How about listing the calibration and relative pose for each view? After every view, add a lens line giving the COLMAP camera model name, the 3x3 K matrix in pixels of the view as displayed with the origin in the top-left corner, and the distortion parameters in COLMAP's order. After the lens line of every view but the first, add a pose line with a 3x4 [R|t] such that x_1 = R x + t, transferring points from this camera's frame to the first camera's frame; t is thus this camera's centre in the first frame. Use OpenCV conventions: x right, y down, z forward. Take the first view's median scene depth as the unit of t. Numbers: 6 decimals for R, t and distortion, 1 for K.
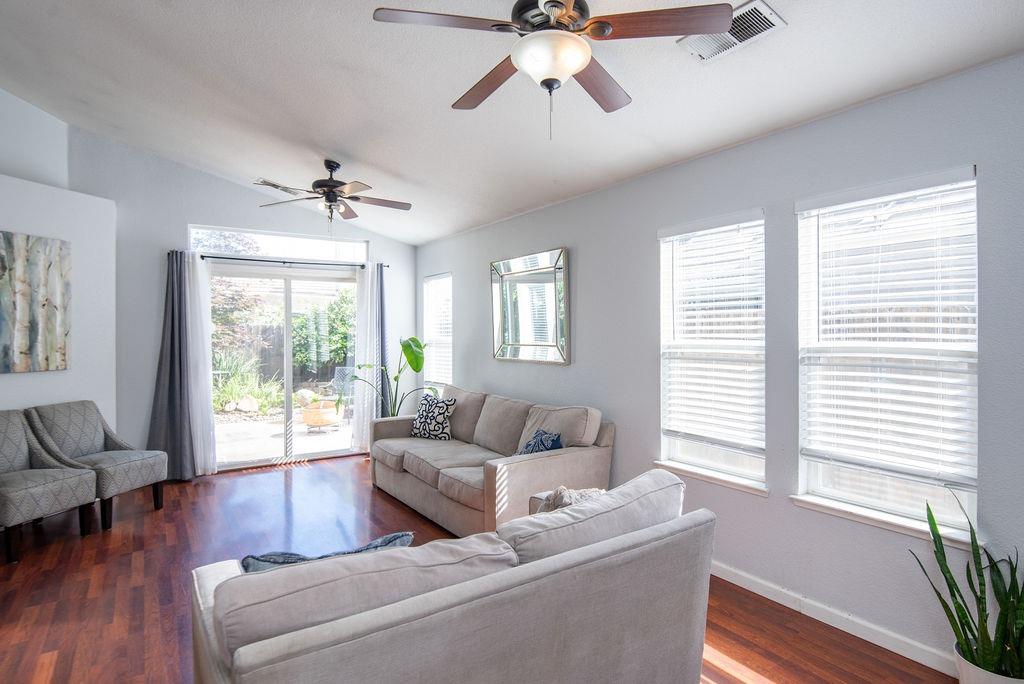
lens RADIAL K [[552.3, 0, 515.9], [0, 552.3, 334.0], [0, 0, 1]] dist [0.004591, 0.000011]
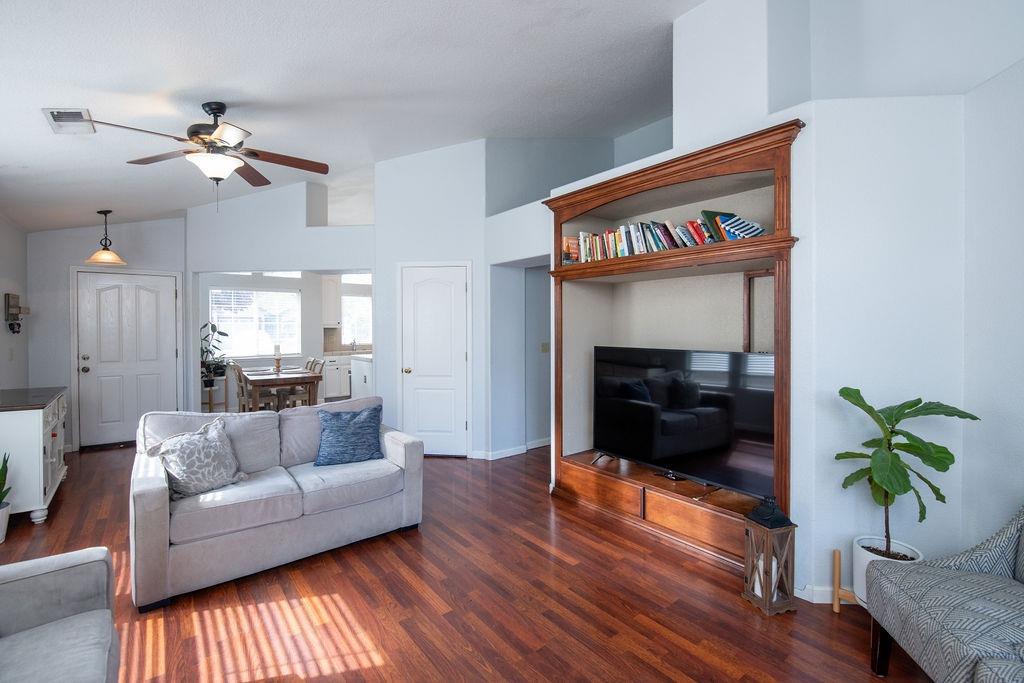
lens RADIAL K [[460.2, 0, 525.9], [0, 460.2, 329.8], [0, 0, 1]] dist [-0.015074, -0.001275]
pose [[-0.995968, 0.001893, -0.089689, -0.300723], [0.000913, 0.999939, 0.010964, -0.008120], [0.089704, 0.010838, -0.995909, 1.027598]]
